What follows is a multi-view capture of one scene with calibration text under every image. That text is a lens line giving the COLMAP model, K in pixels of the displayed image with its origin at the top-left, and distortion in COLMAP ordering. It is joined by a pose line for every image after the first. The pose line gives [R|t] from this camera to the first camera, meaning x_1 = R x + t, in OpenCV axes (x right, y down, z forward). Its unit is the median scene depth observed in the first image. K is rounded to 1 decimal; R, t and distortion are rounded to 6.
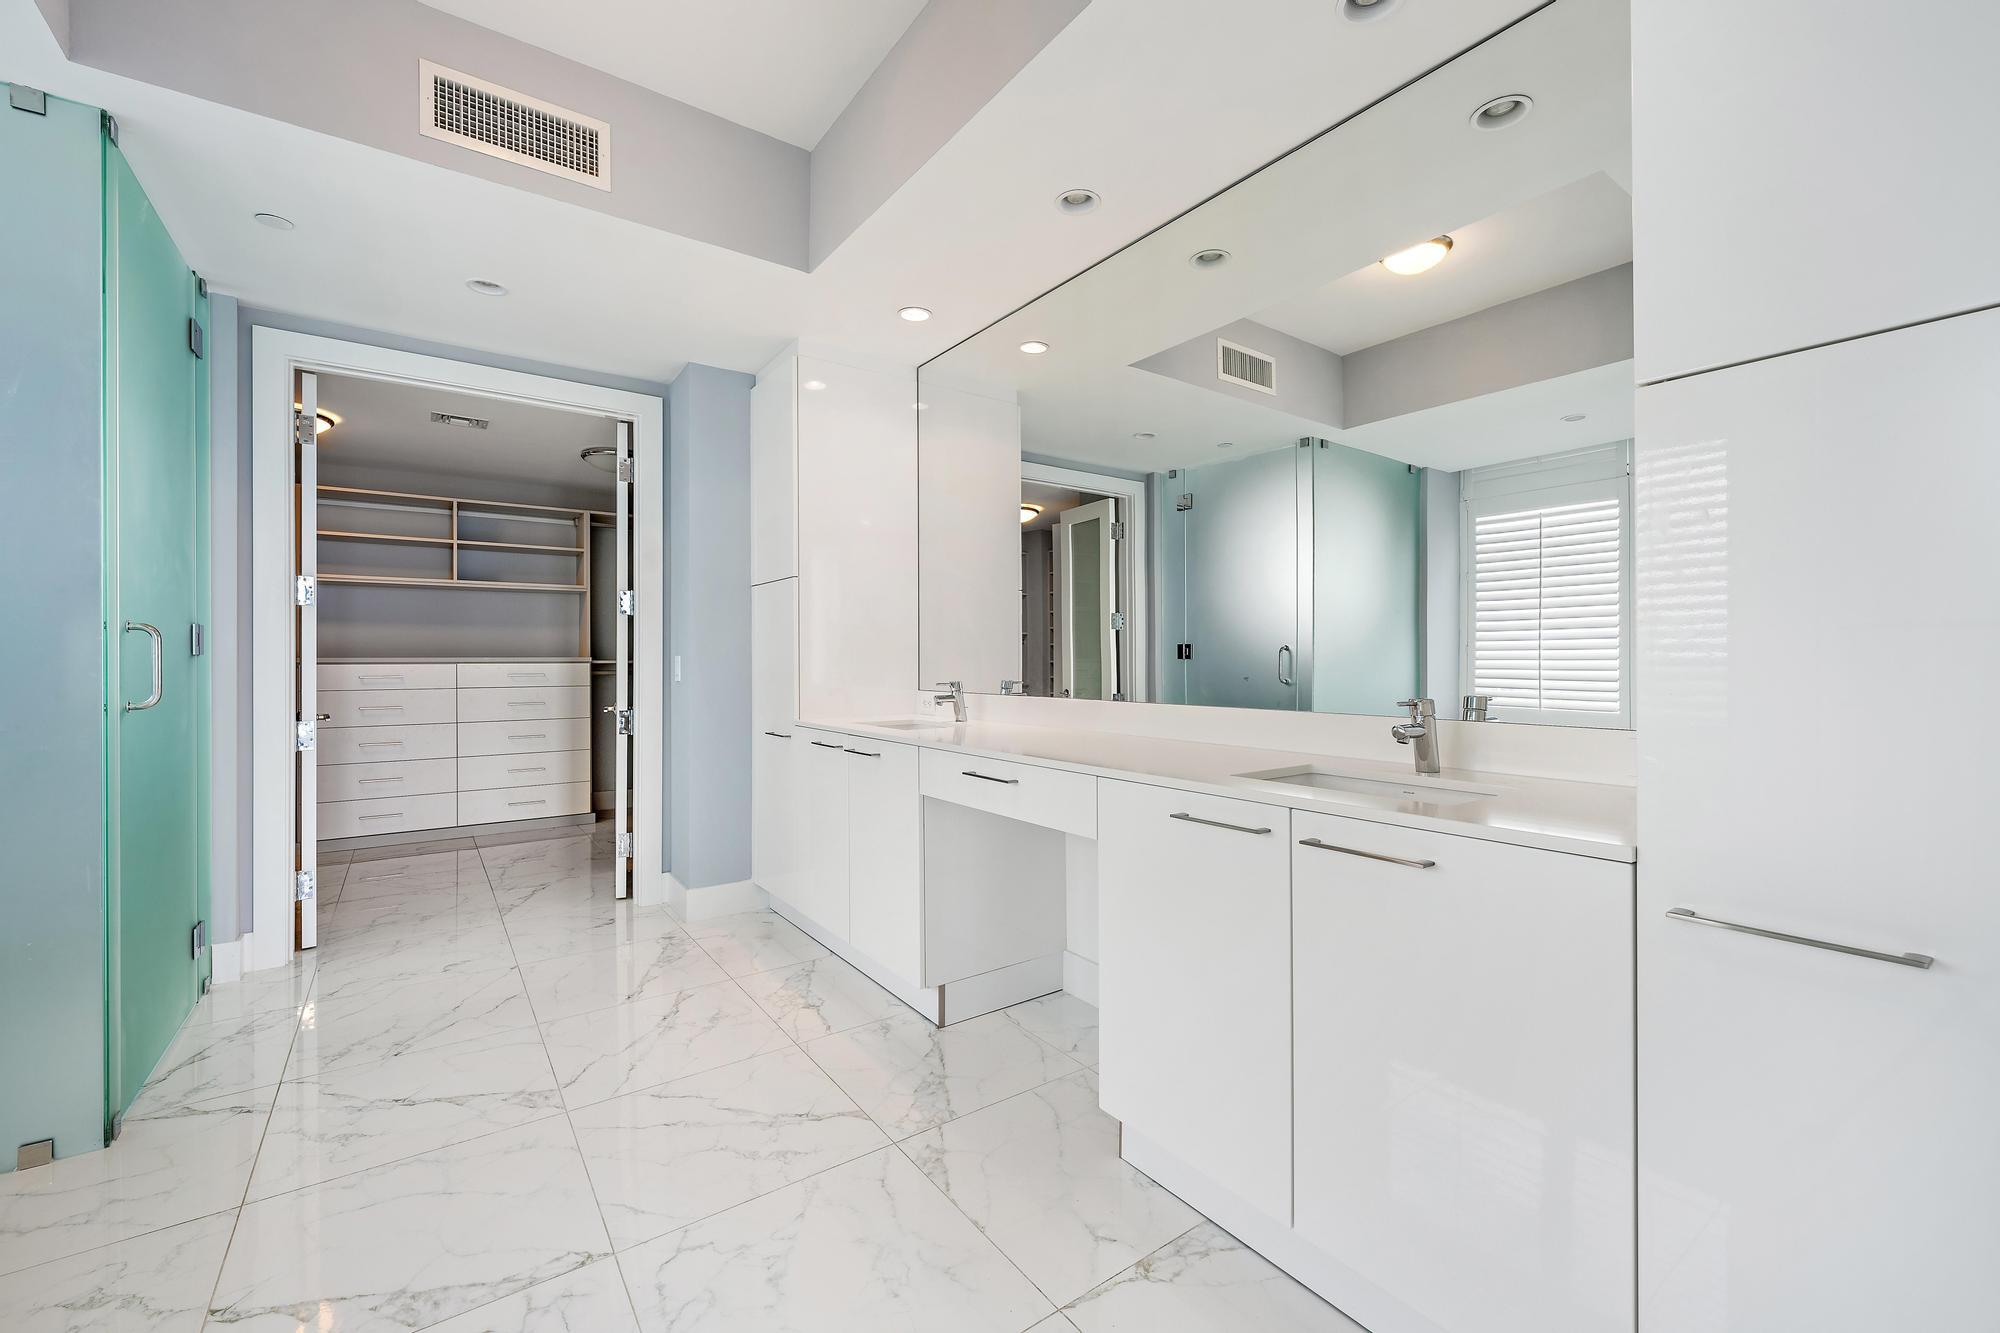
lens RADIAL K [[817.8, 0, 1000.7], [0, 817.8, 663.8], [0, 0, 1]] dist [0.001196, 0.000837]
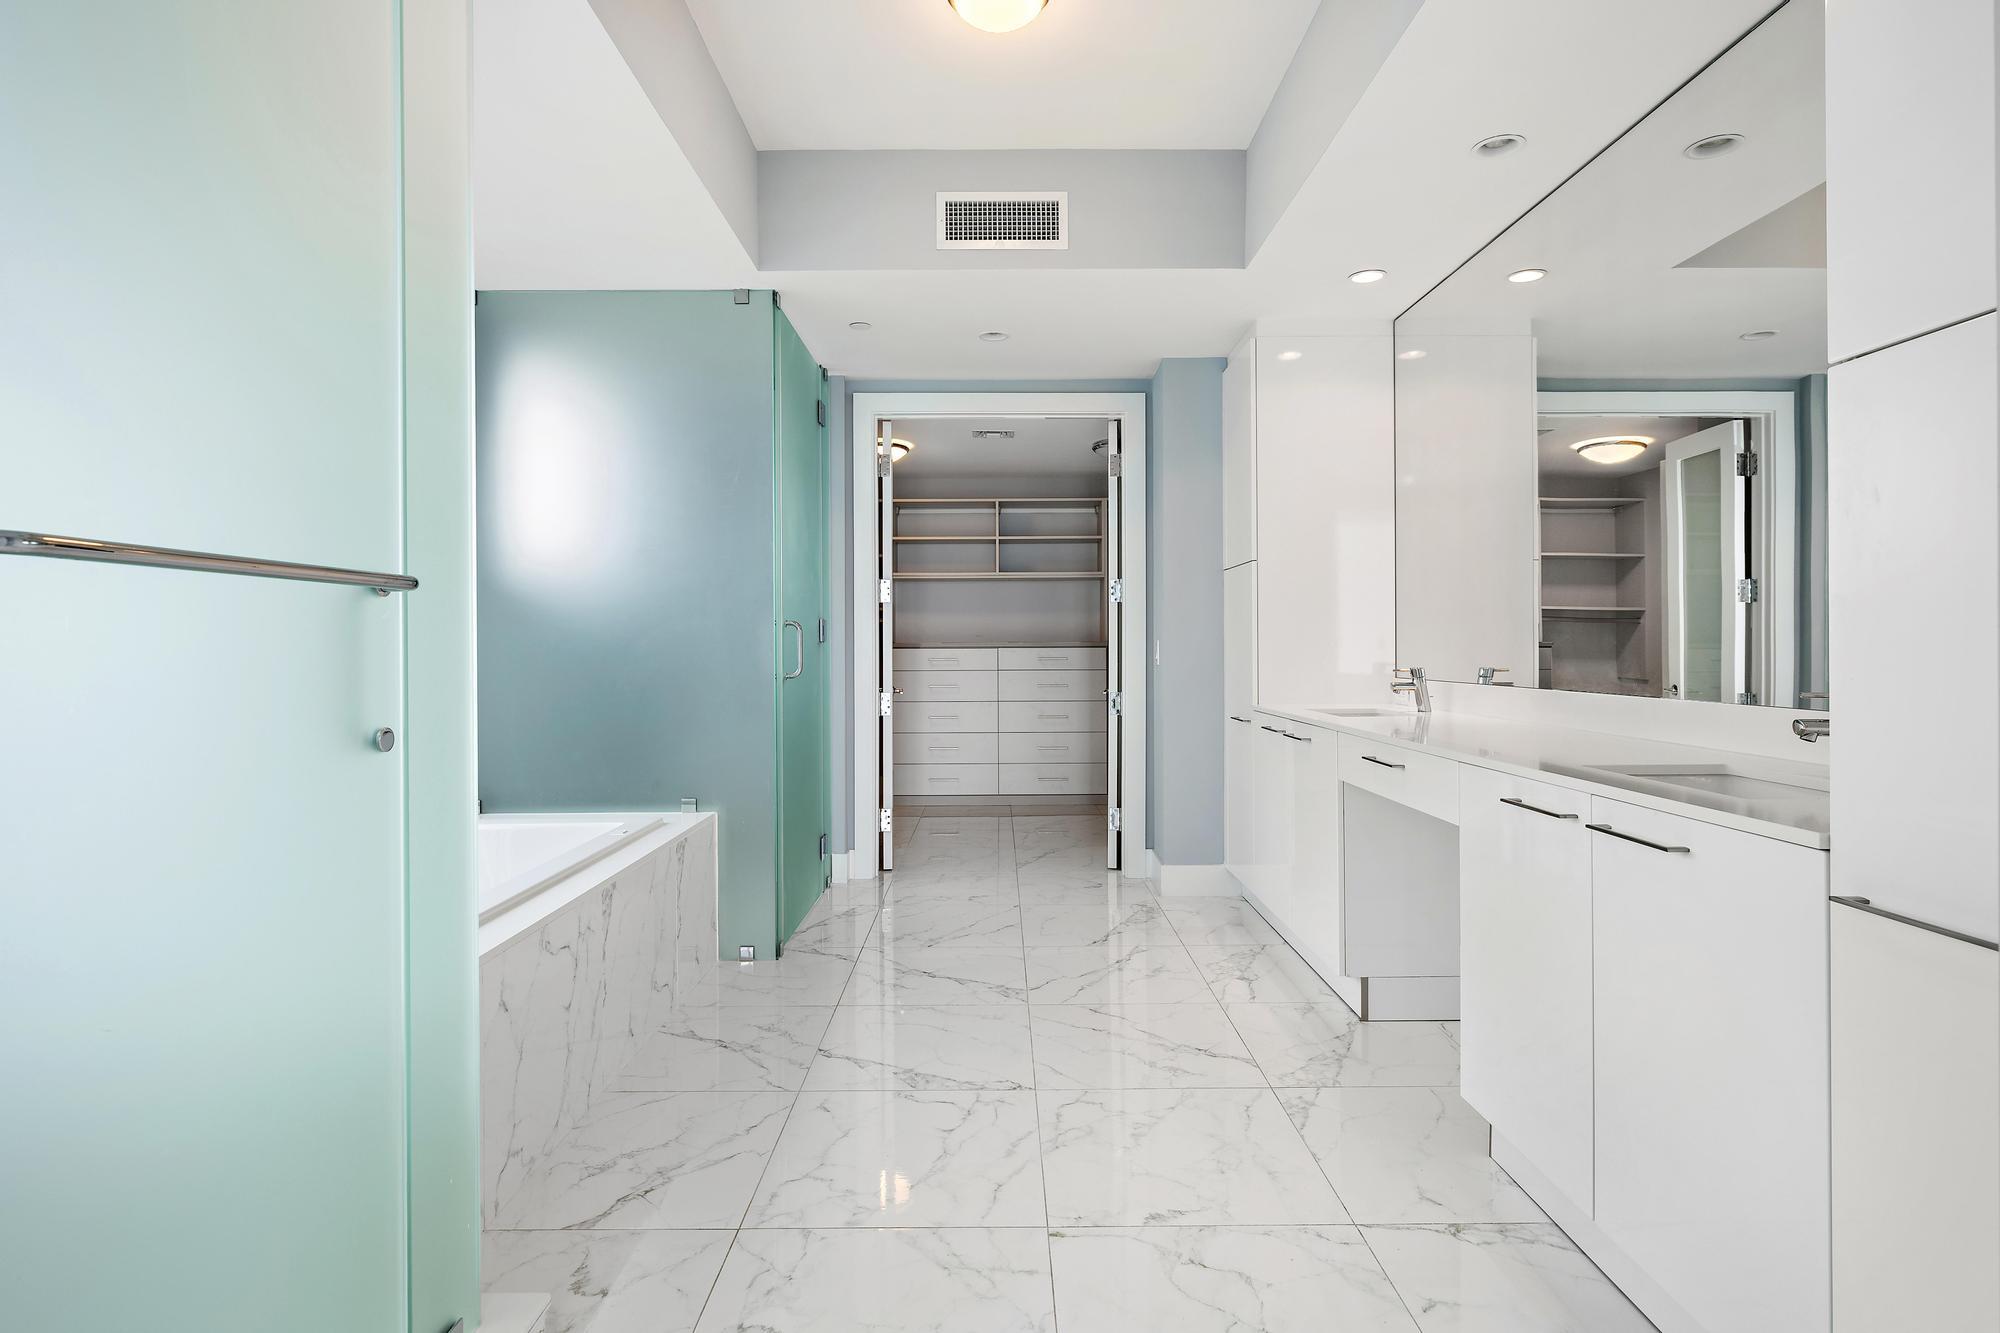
lens RADIAL K [[989.9, 0, 1000.0], [0, 989.9, 666.5], [0, 0, 1]] dist [0.017479, 0.000951]
pose [[0.817337, 0.012051, -0.576034, 0.202847], [-0.001807, 0.999830, 0.018353, 0.000420], [0.576157, -0.013959, 0.817220, -0.173669]]
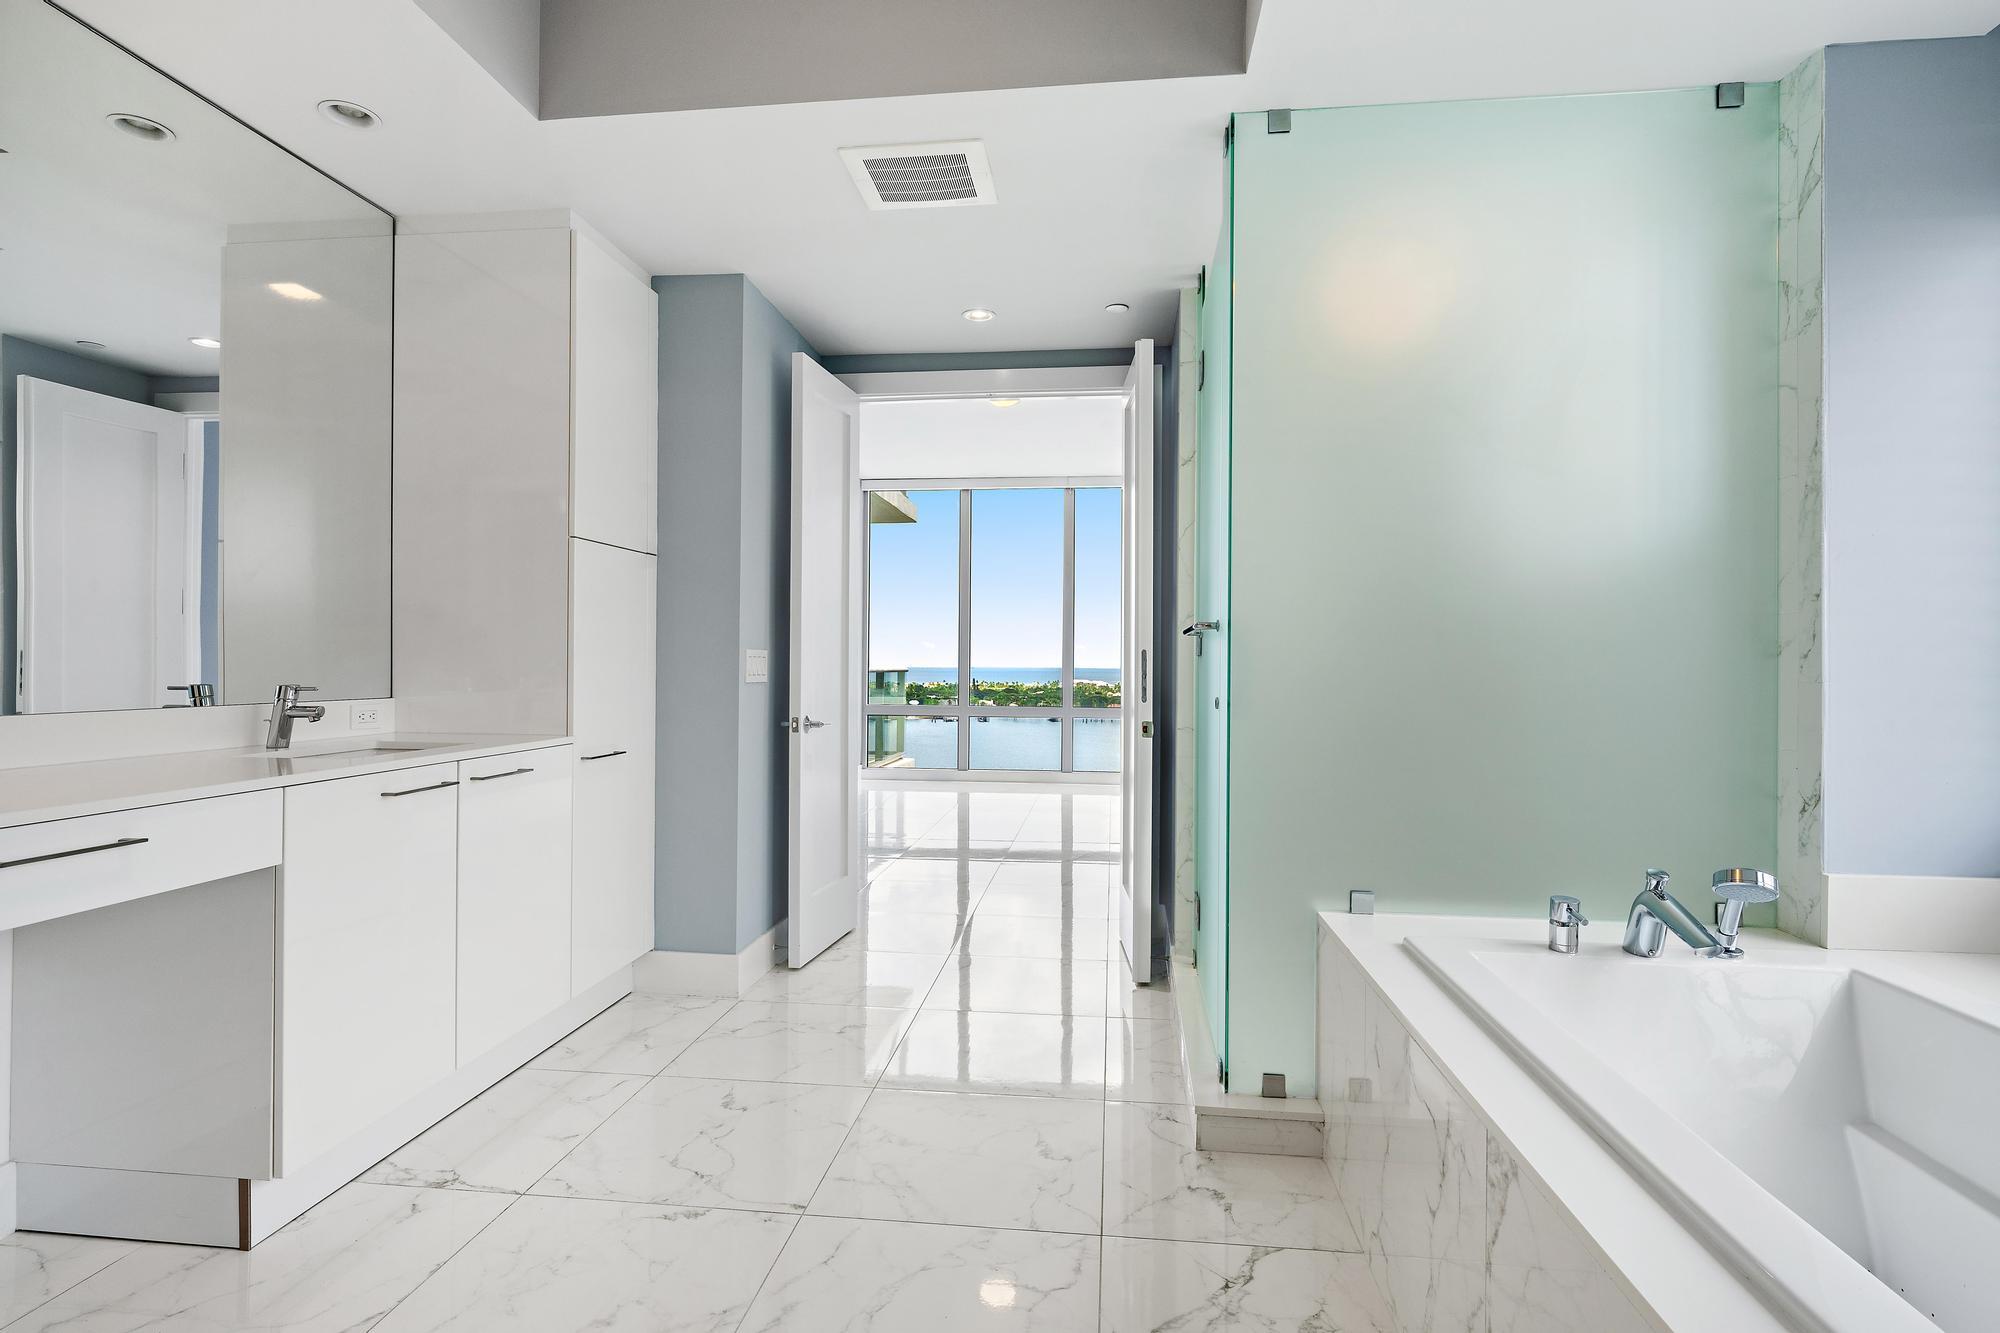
lens RADIAL K [[989.9, 0, 1000.0], [0, 989.9, 666.5], [0, 0, 1]] dist [0.017479, 0.000951]
pose [[-0.740447, -0.000575, 0.672115, -0.639592], [0.000351, 0.999999, 0.001243, 0.007068], [-0.672115, 0.001156, -0.740446, 0.722005]]
